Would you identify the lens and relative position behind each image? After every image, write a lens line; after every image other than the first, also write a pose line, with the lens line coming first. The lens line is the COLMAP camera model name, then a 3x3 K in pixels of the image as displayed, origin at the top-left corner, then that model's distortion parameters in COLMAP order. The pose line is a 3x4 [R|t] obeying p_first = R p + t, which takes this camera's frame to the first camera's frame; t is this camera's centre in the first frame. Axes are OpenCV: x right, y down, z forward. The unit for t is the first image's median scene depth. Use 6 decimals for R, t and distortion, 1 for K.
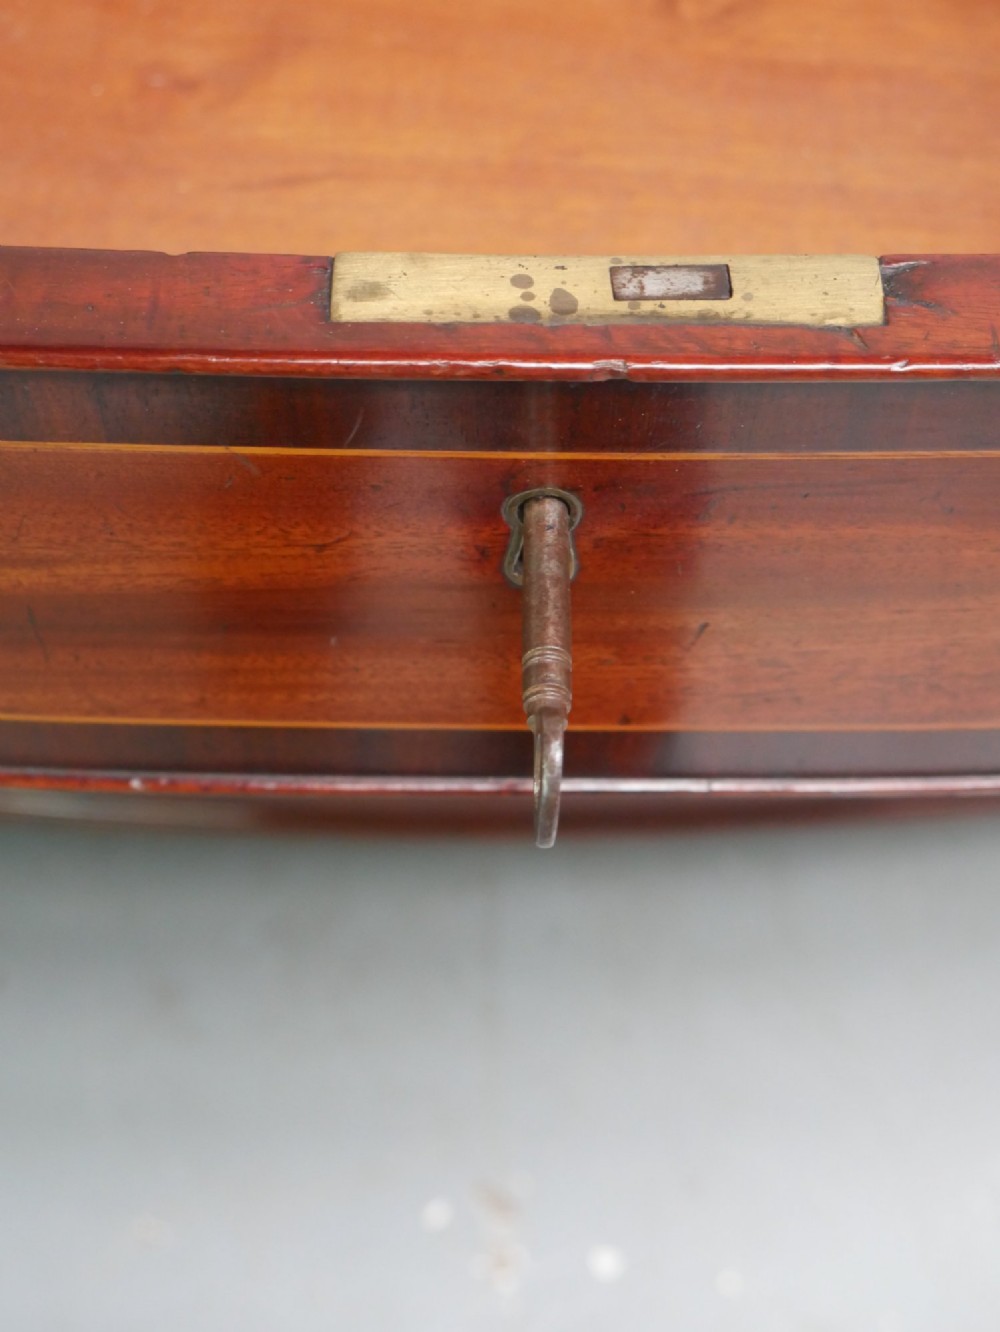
lens RADIAL K [[1937.5, 0, 499.2], [0, 1937.5, 664.1], [0, 0, 1]] dist [0.005152, 0.000000]
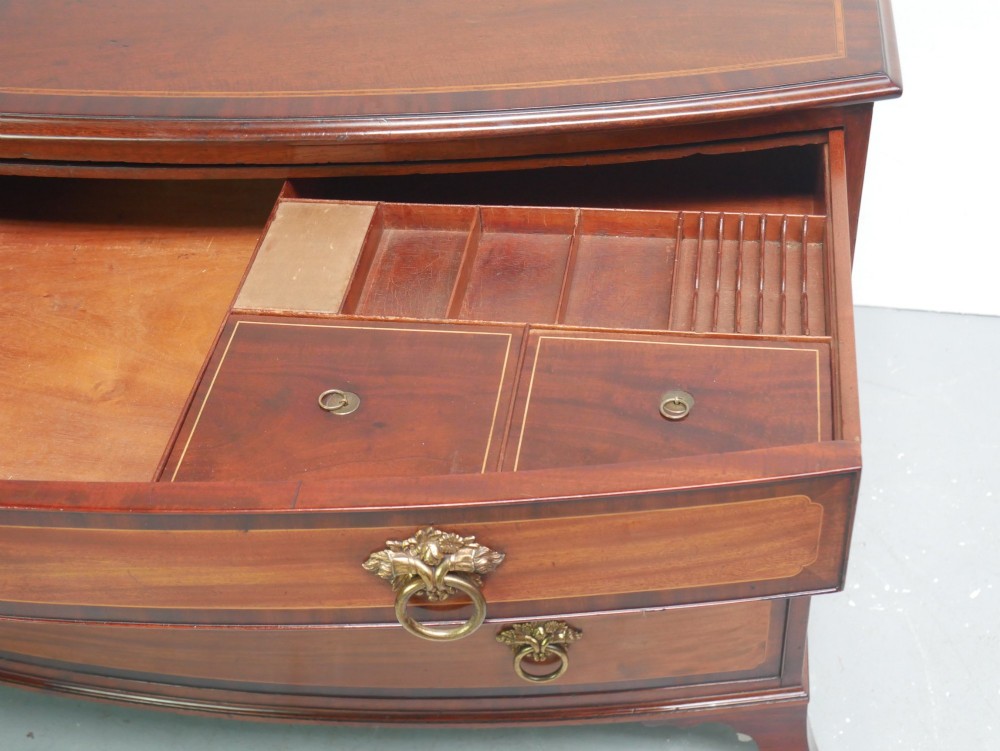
lens RADIAL K [[1454.5, 0, 498.5], [0, 1454.5, 373.4], [0, 0, 1]] dist [0.005152, 0.000000]
pose [[0.985117, 0.044104, -0.166132, 1.906736], [-0.080384, 0.972528, -0.218469, 0.179011], [0.151932, 0.228572, 0.961598, -2.035294]]
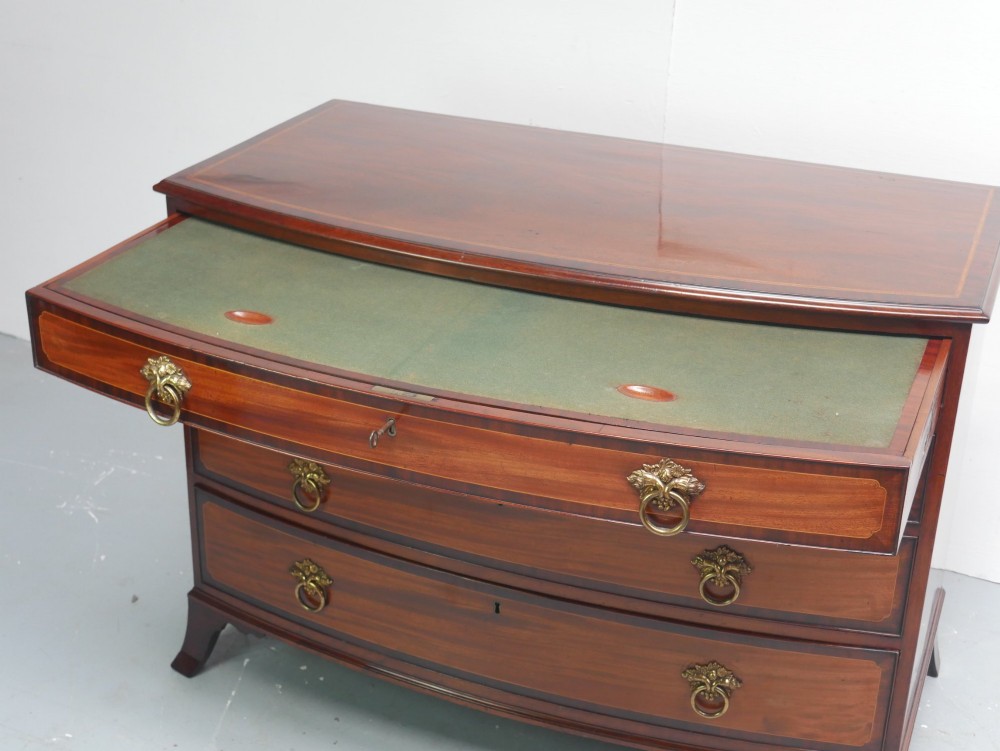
lens RADIAL K [[1454.5, 0, 486.8], [0, 1454.5, 376.8], [0, 0, 1]] dist [0.005152, 0.000000]
pose [[0.916635, 0.165578, -0.363819, 2.669632], [-0.323646, 0.841595, -0.432401, 2.349709], [0.234592, 0.514103, 0.825024, -4.153241]]
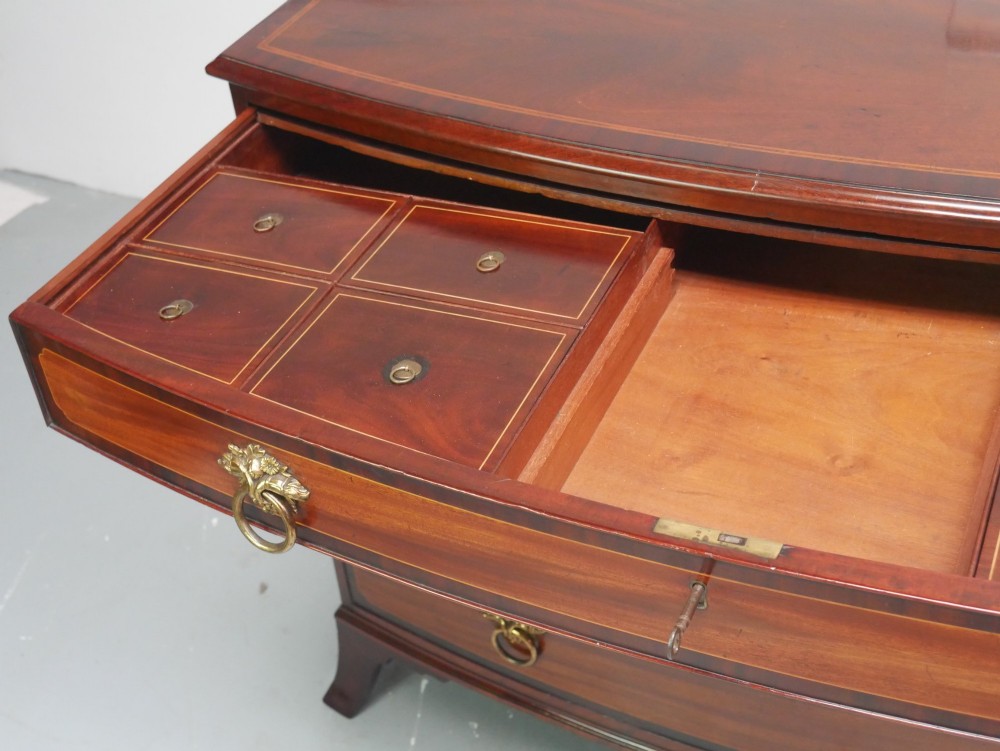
lens RADIAL K [[1454.5, 0, 498.9], [0, 1454.5, 372.5], [0, 0, 1]] dist [0.005152, 0.000000]
pose [[0.903731, 0.165479, -0.394825, 0.835267], [-0.268973, 0.936987, -0.222954, 0.315708], [0.333052, 0.307688, 0.891294, -2.169811]]
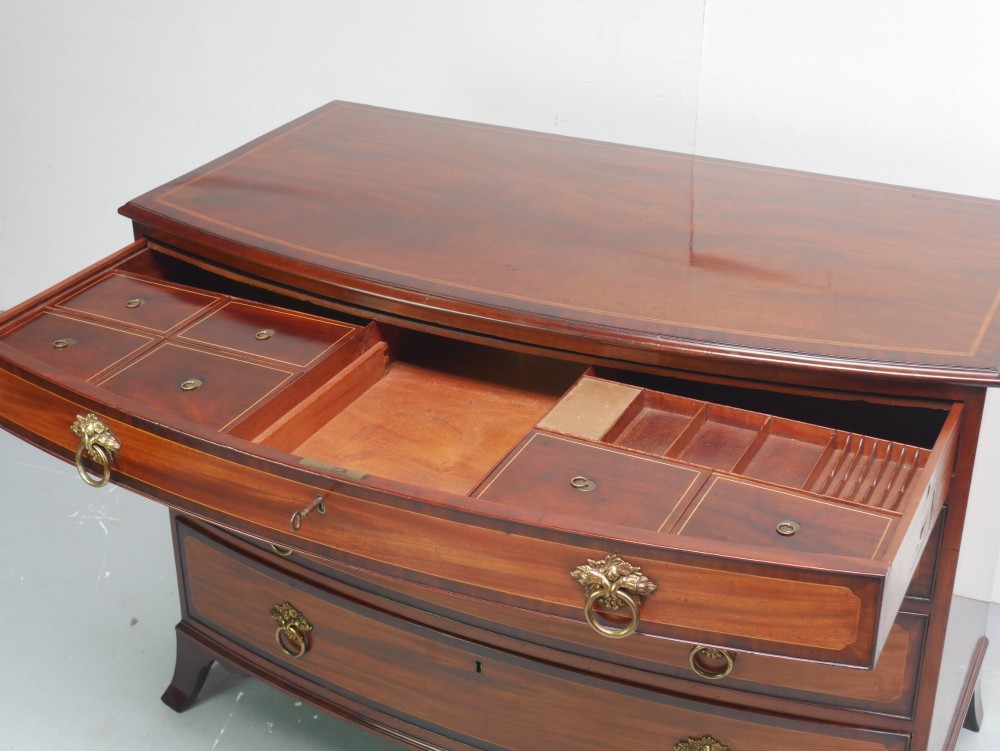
lens RADIAL K [[1454.5, 0, 494.0], [0, 1454.5, 373.1], [0, 0, 1]] dist [0.005152, 0.000000]
pose [[0.885217, 0.187803, -0.425583, 2.976833], [-0.360766, 0.854724, -0.373223, 1.386317], [0.293664, 0.483919, 0.824369, -3.703268]]
